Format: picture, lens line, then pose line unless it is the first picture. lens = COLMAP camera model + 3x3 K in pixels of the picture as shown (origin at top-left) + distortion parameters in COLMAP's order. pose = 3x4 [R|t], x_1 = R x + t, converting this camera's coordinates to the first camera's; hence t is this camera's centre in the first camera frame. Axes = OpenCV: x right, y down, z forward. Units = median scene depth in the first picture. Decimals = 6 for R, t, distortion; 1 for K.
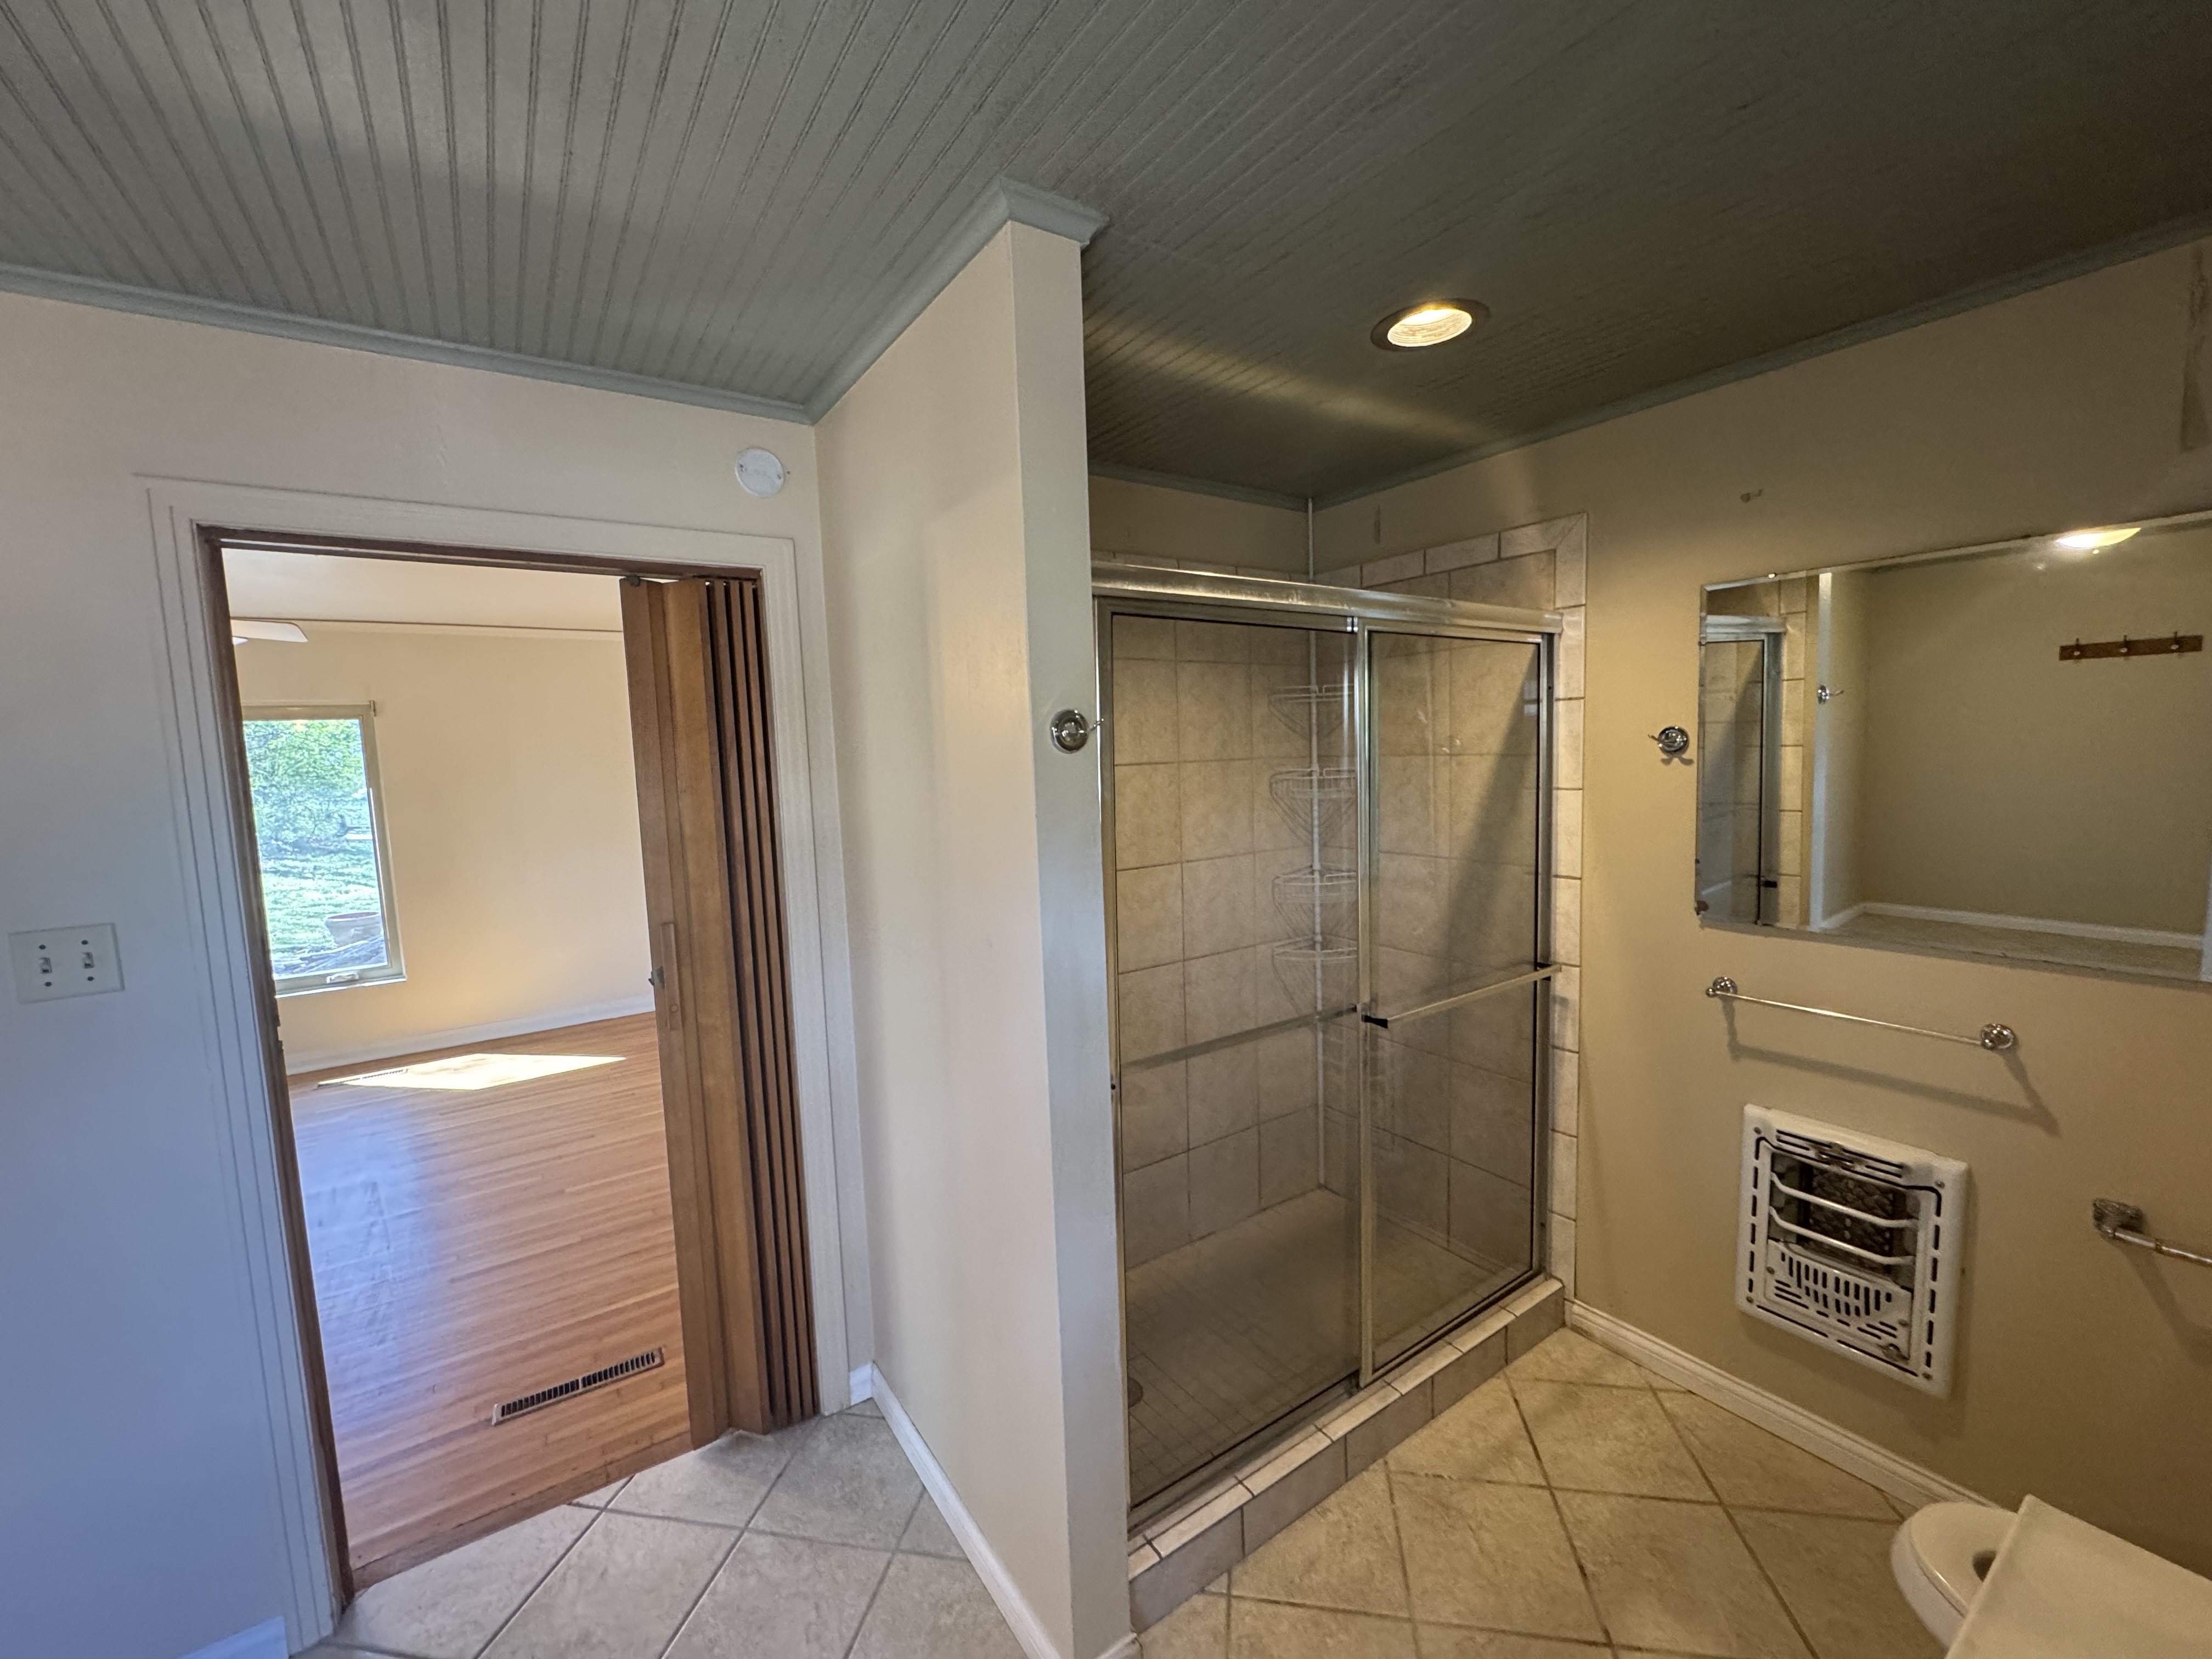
lens RADIAL K [[881.8, 0, 1100.7], [0, 881.8, 826.8], [0, 0, 1]] dist [-0.003332, 0.000521]
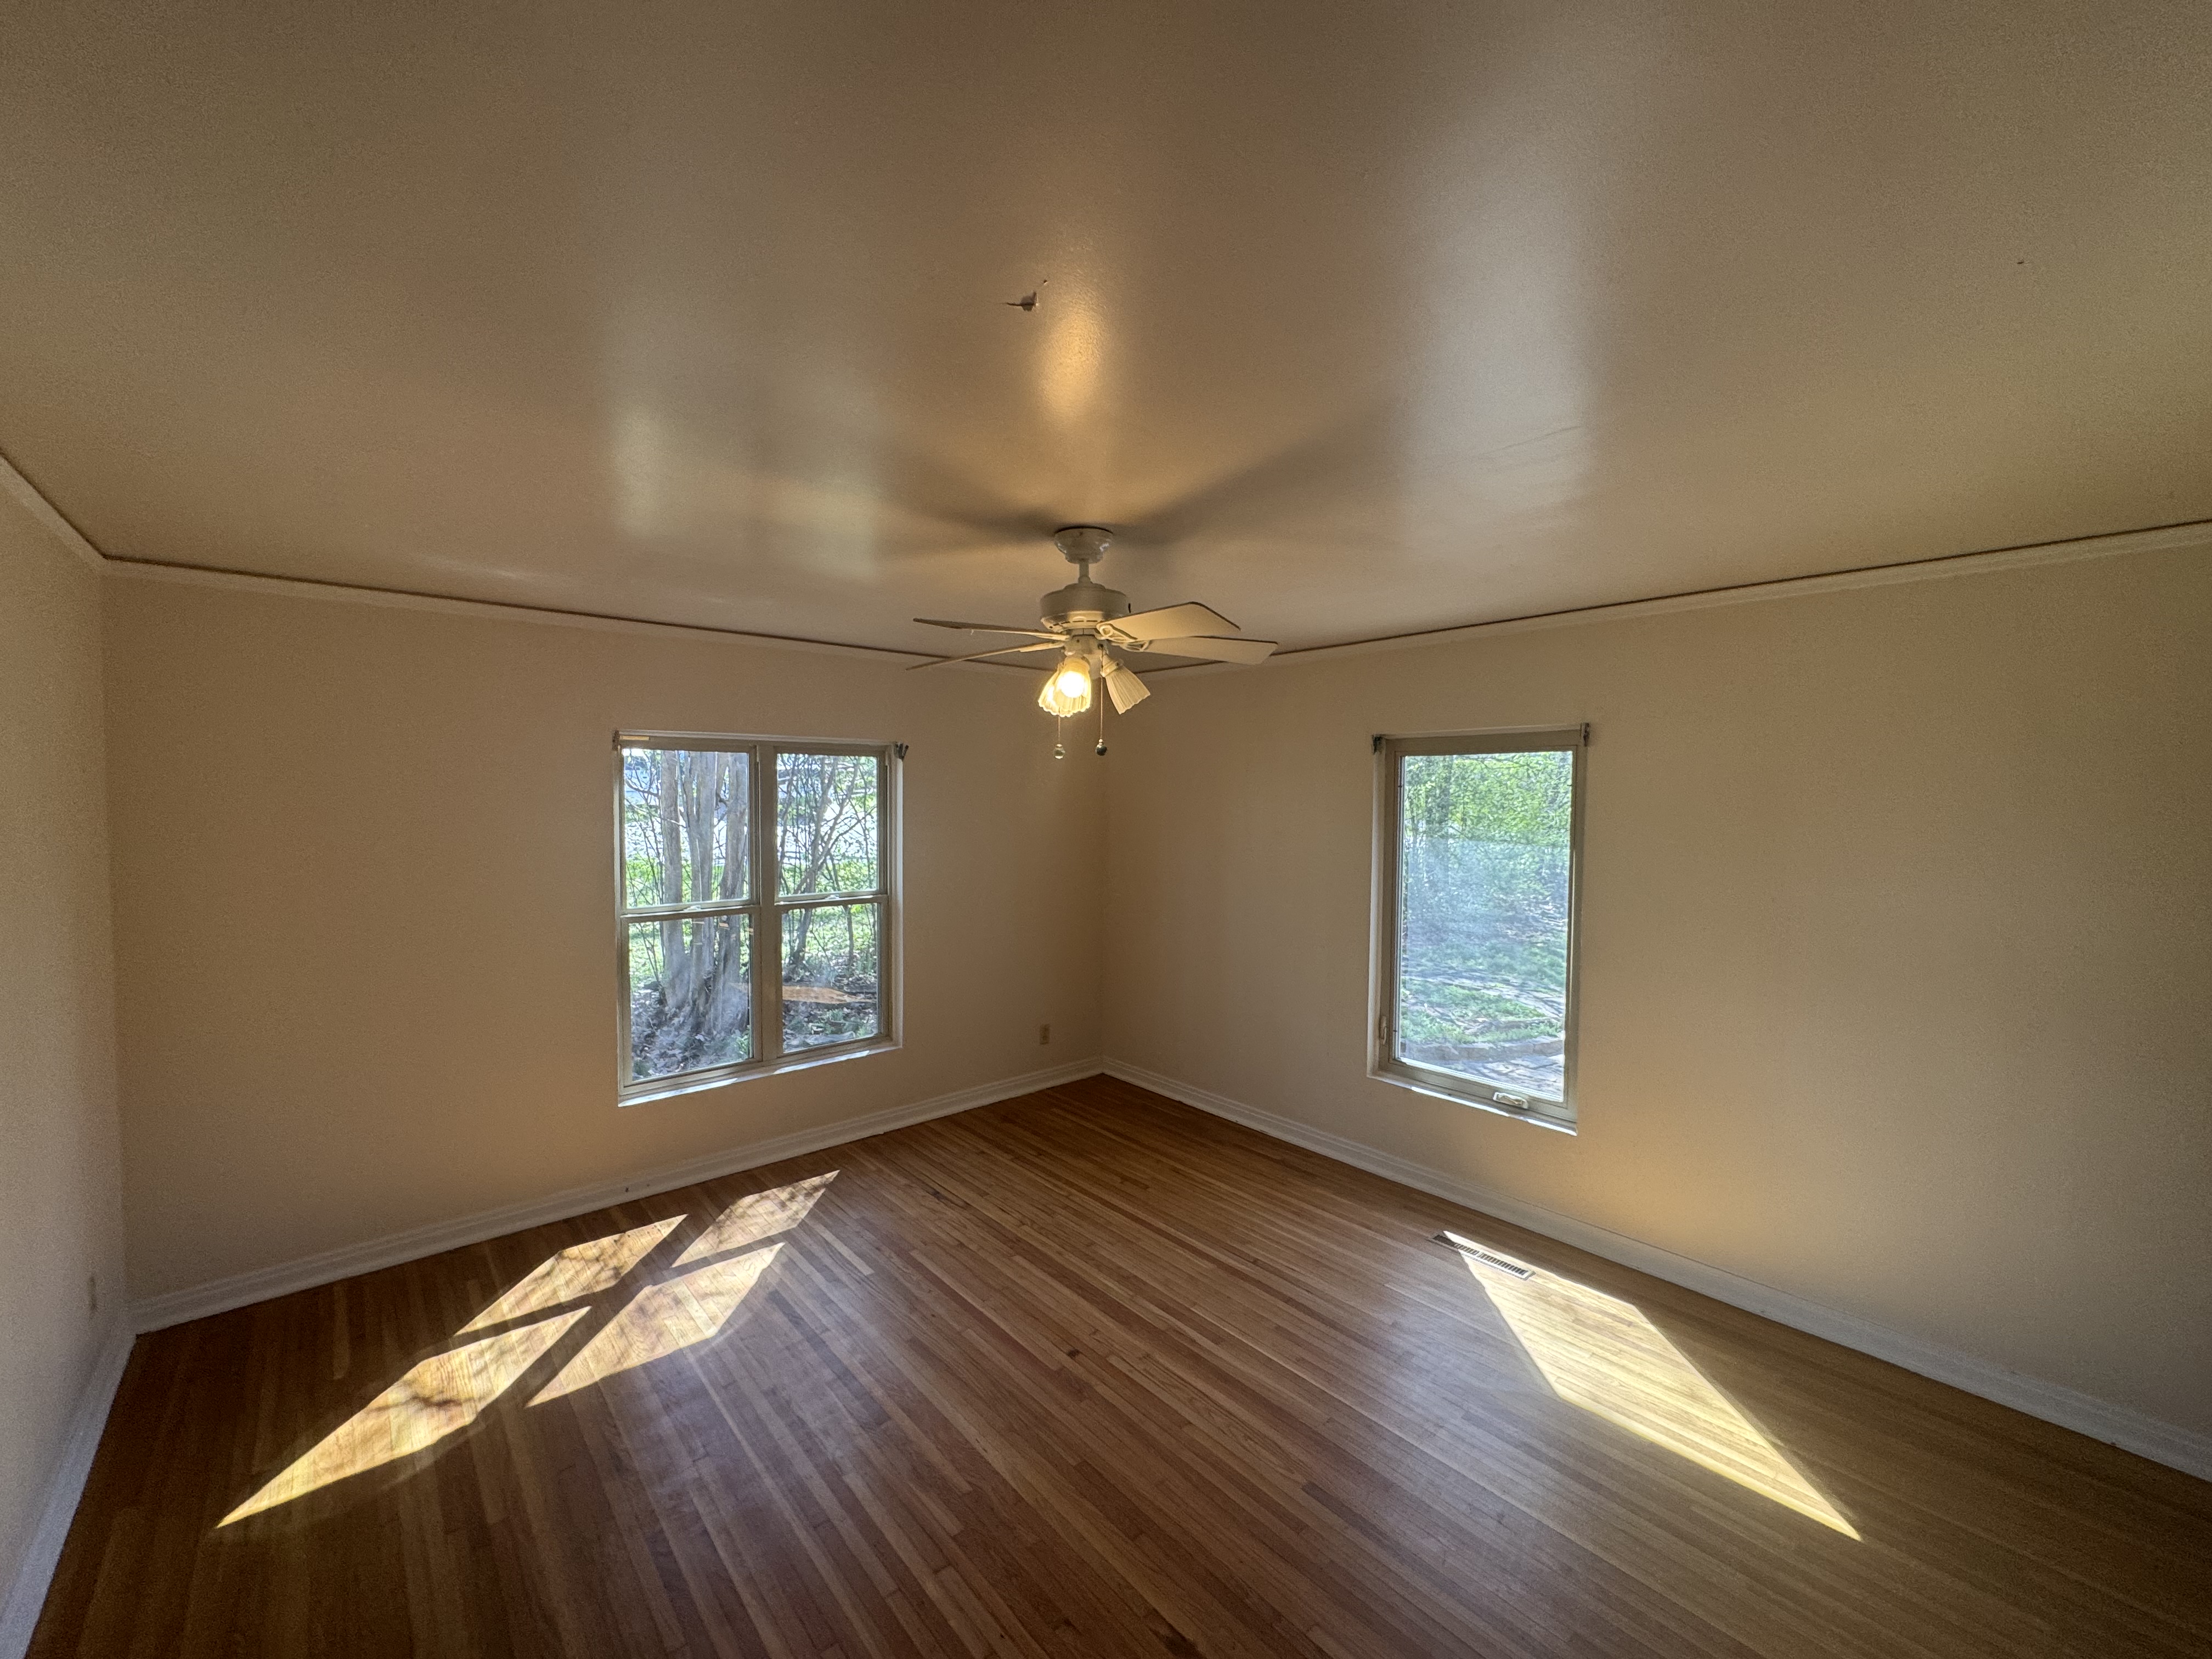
lens RADIAL K [[881.8, 0, 1100.7], [0, 881.8, 826.8], [0, 0, 1]] dist [-0.003332, 0.000521]
pose [[0.120784, 0.079843, -0.989463, -0.193167], [-0.106834, 0.992016, 0.067008, -0.069085], [0.986913, 0.097615, 0.128349, 0.549664]]
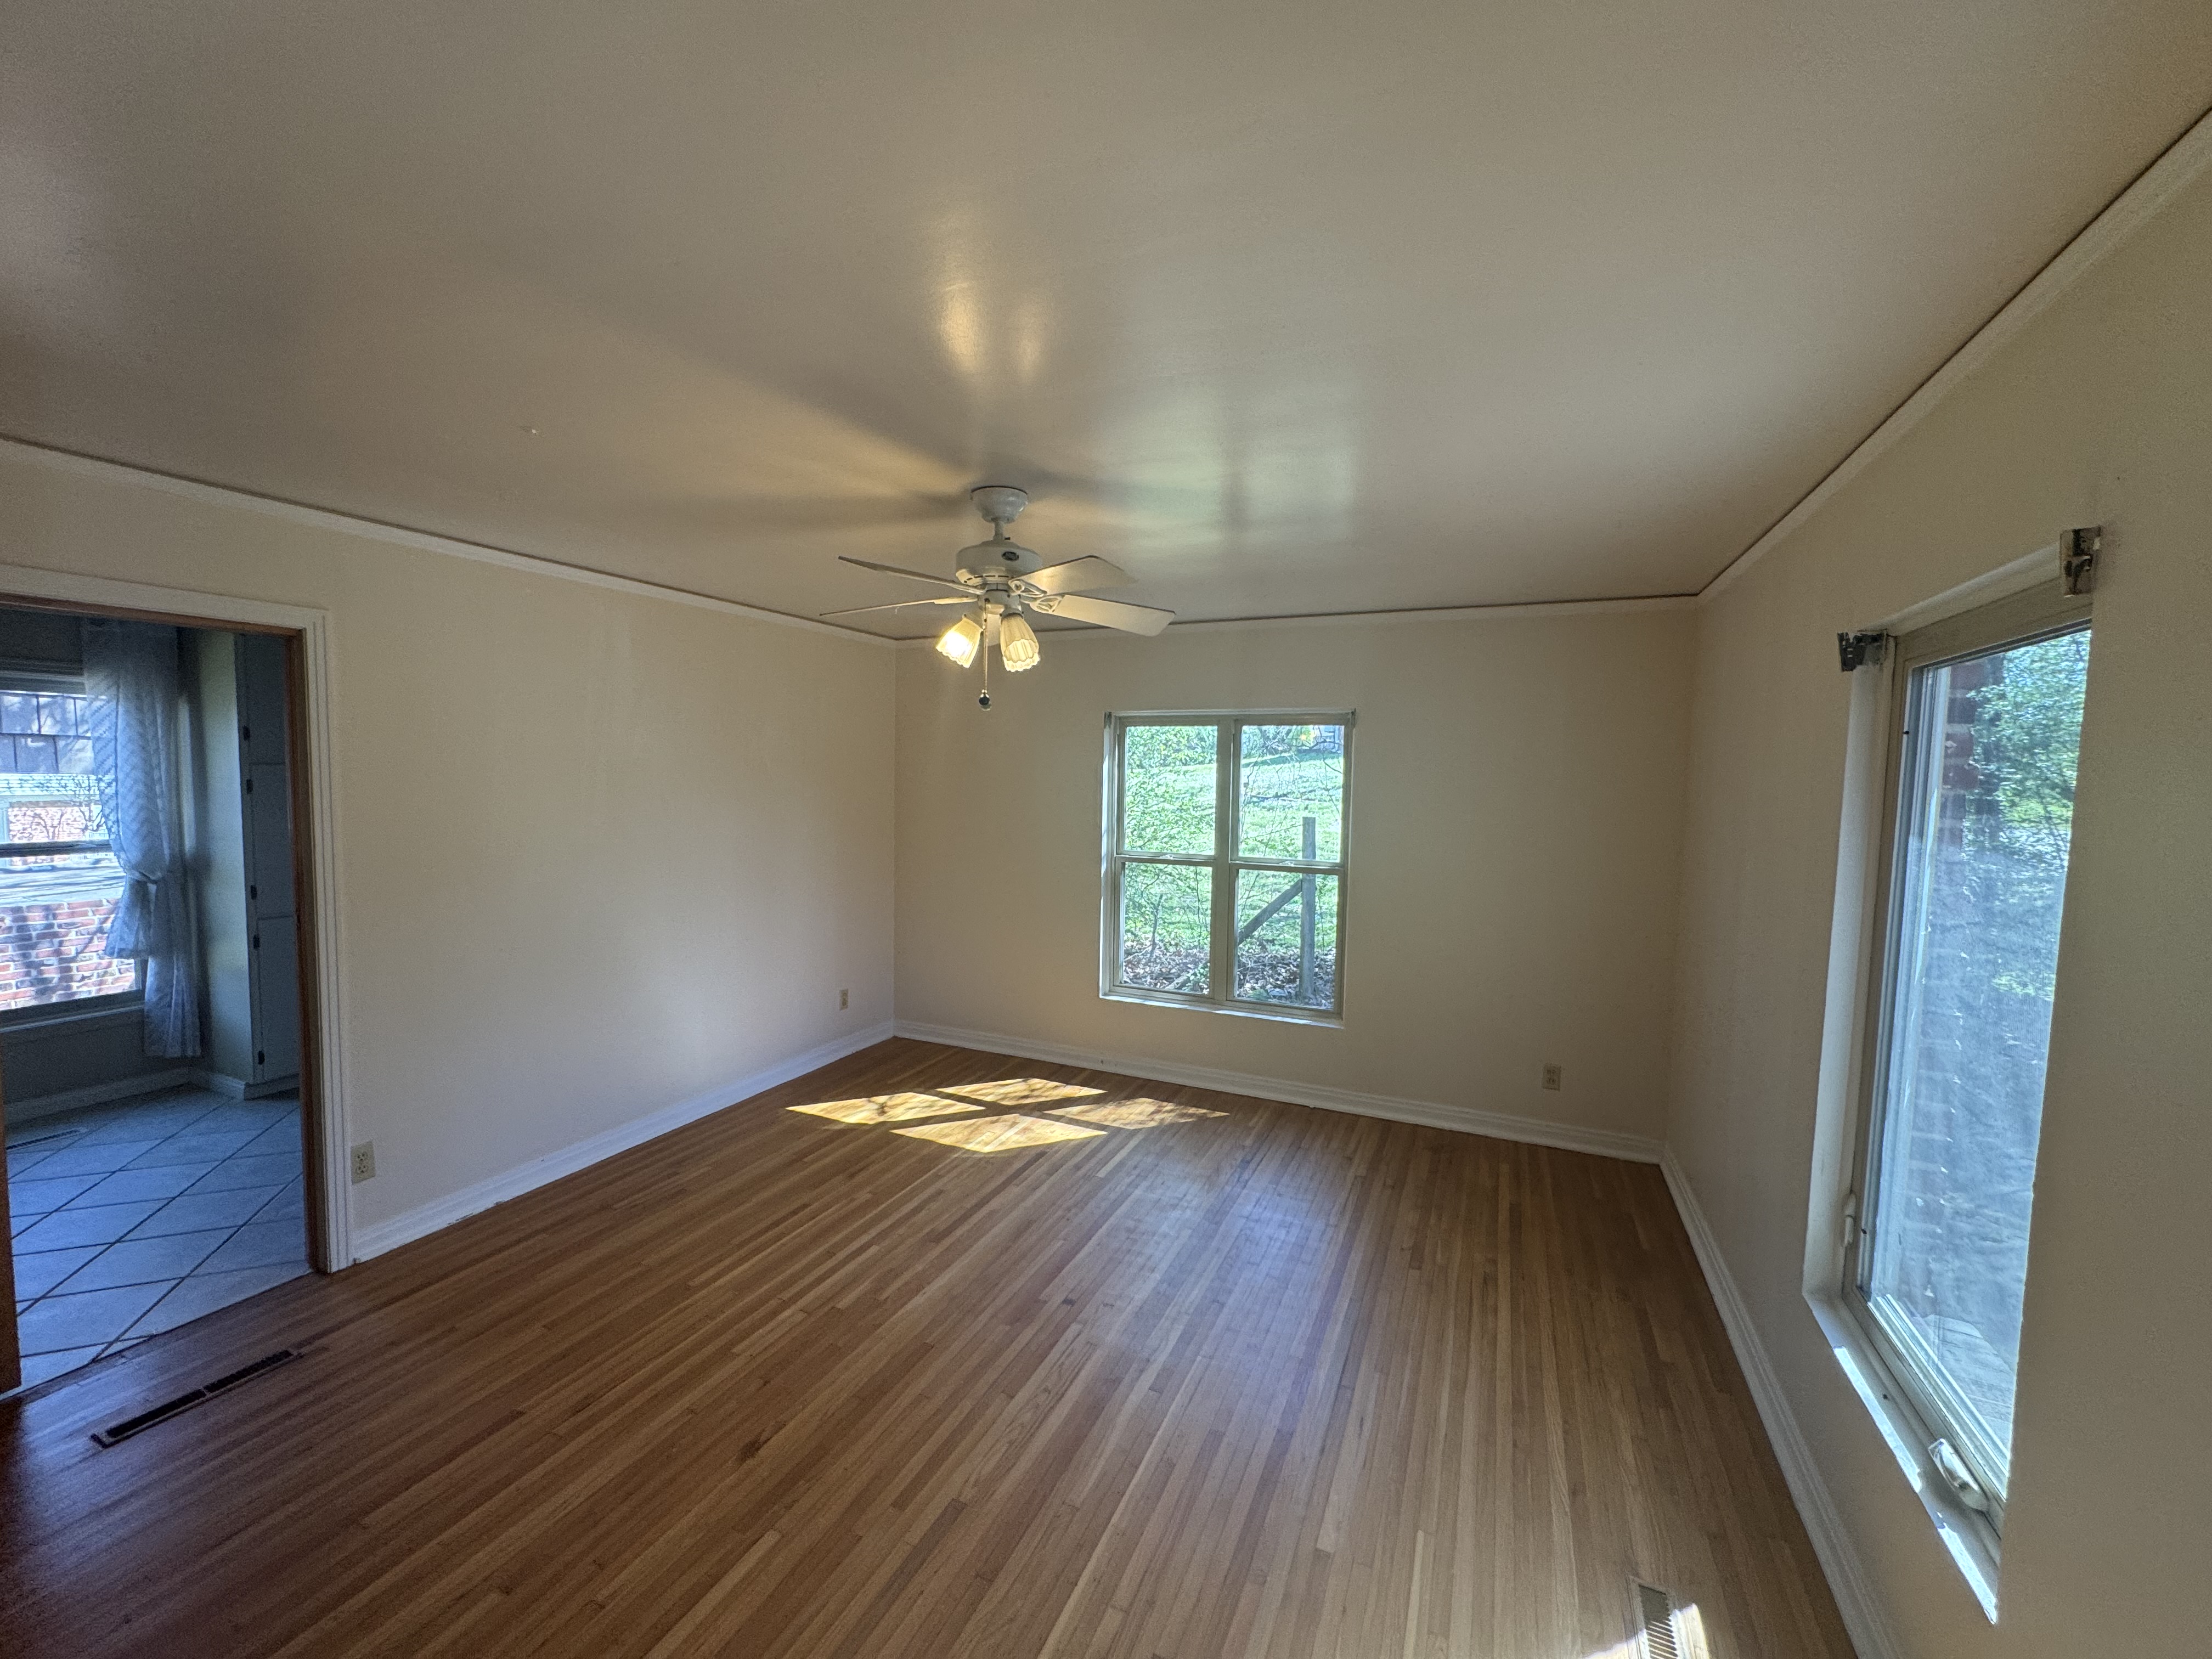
lens RADIAL K [[881.8, 0, 1100.7], [0, 881.8, 826.8], [0, 0, 1]] dist [-0.003332, 0.000521]
pose [[-0.853053, 0.057021, -0.518699, -0.467799], [-0.032740, 0.986205, 0.162258, -0.089880], [0.520796, 0.155397, -0.839419, 1.080101]]
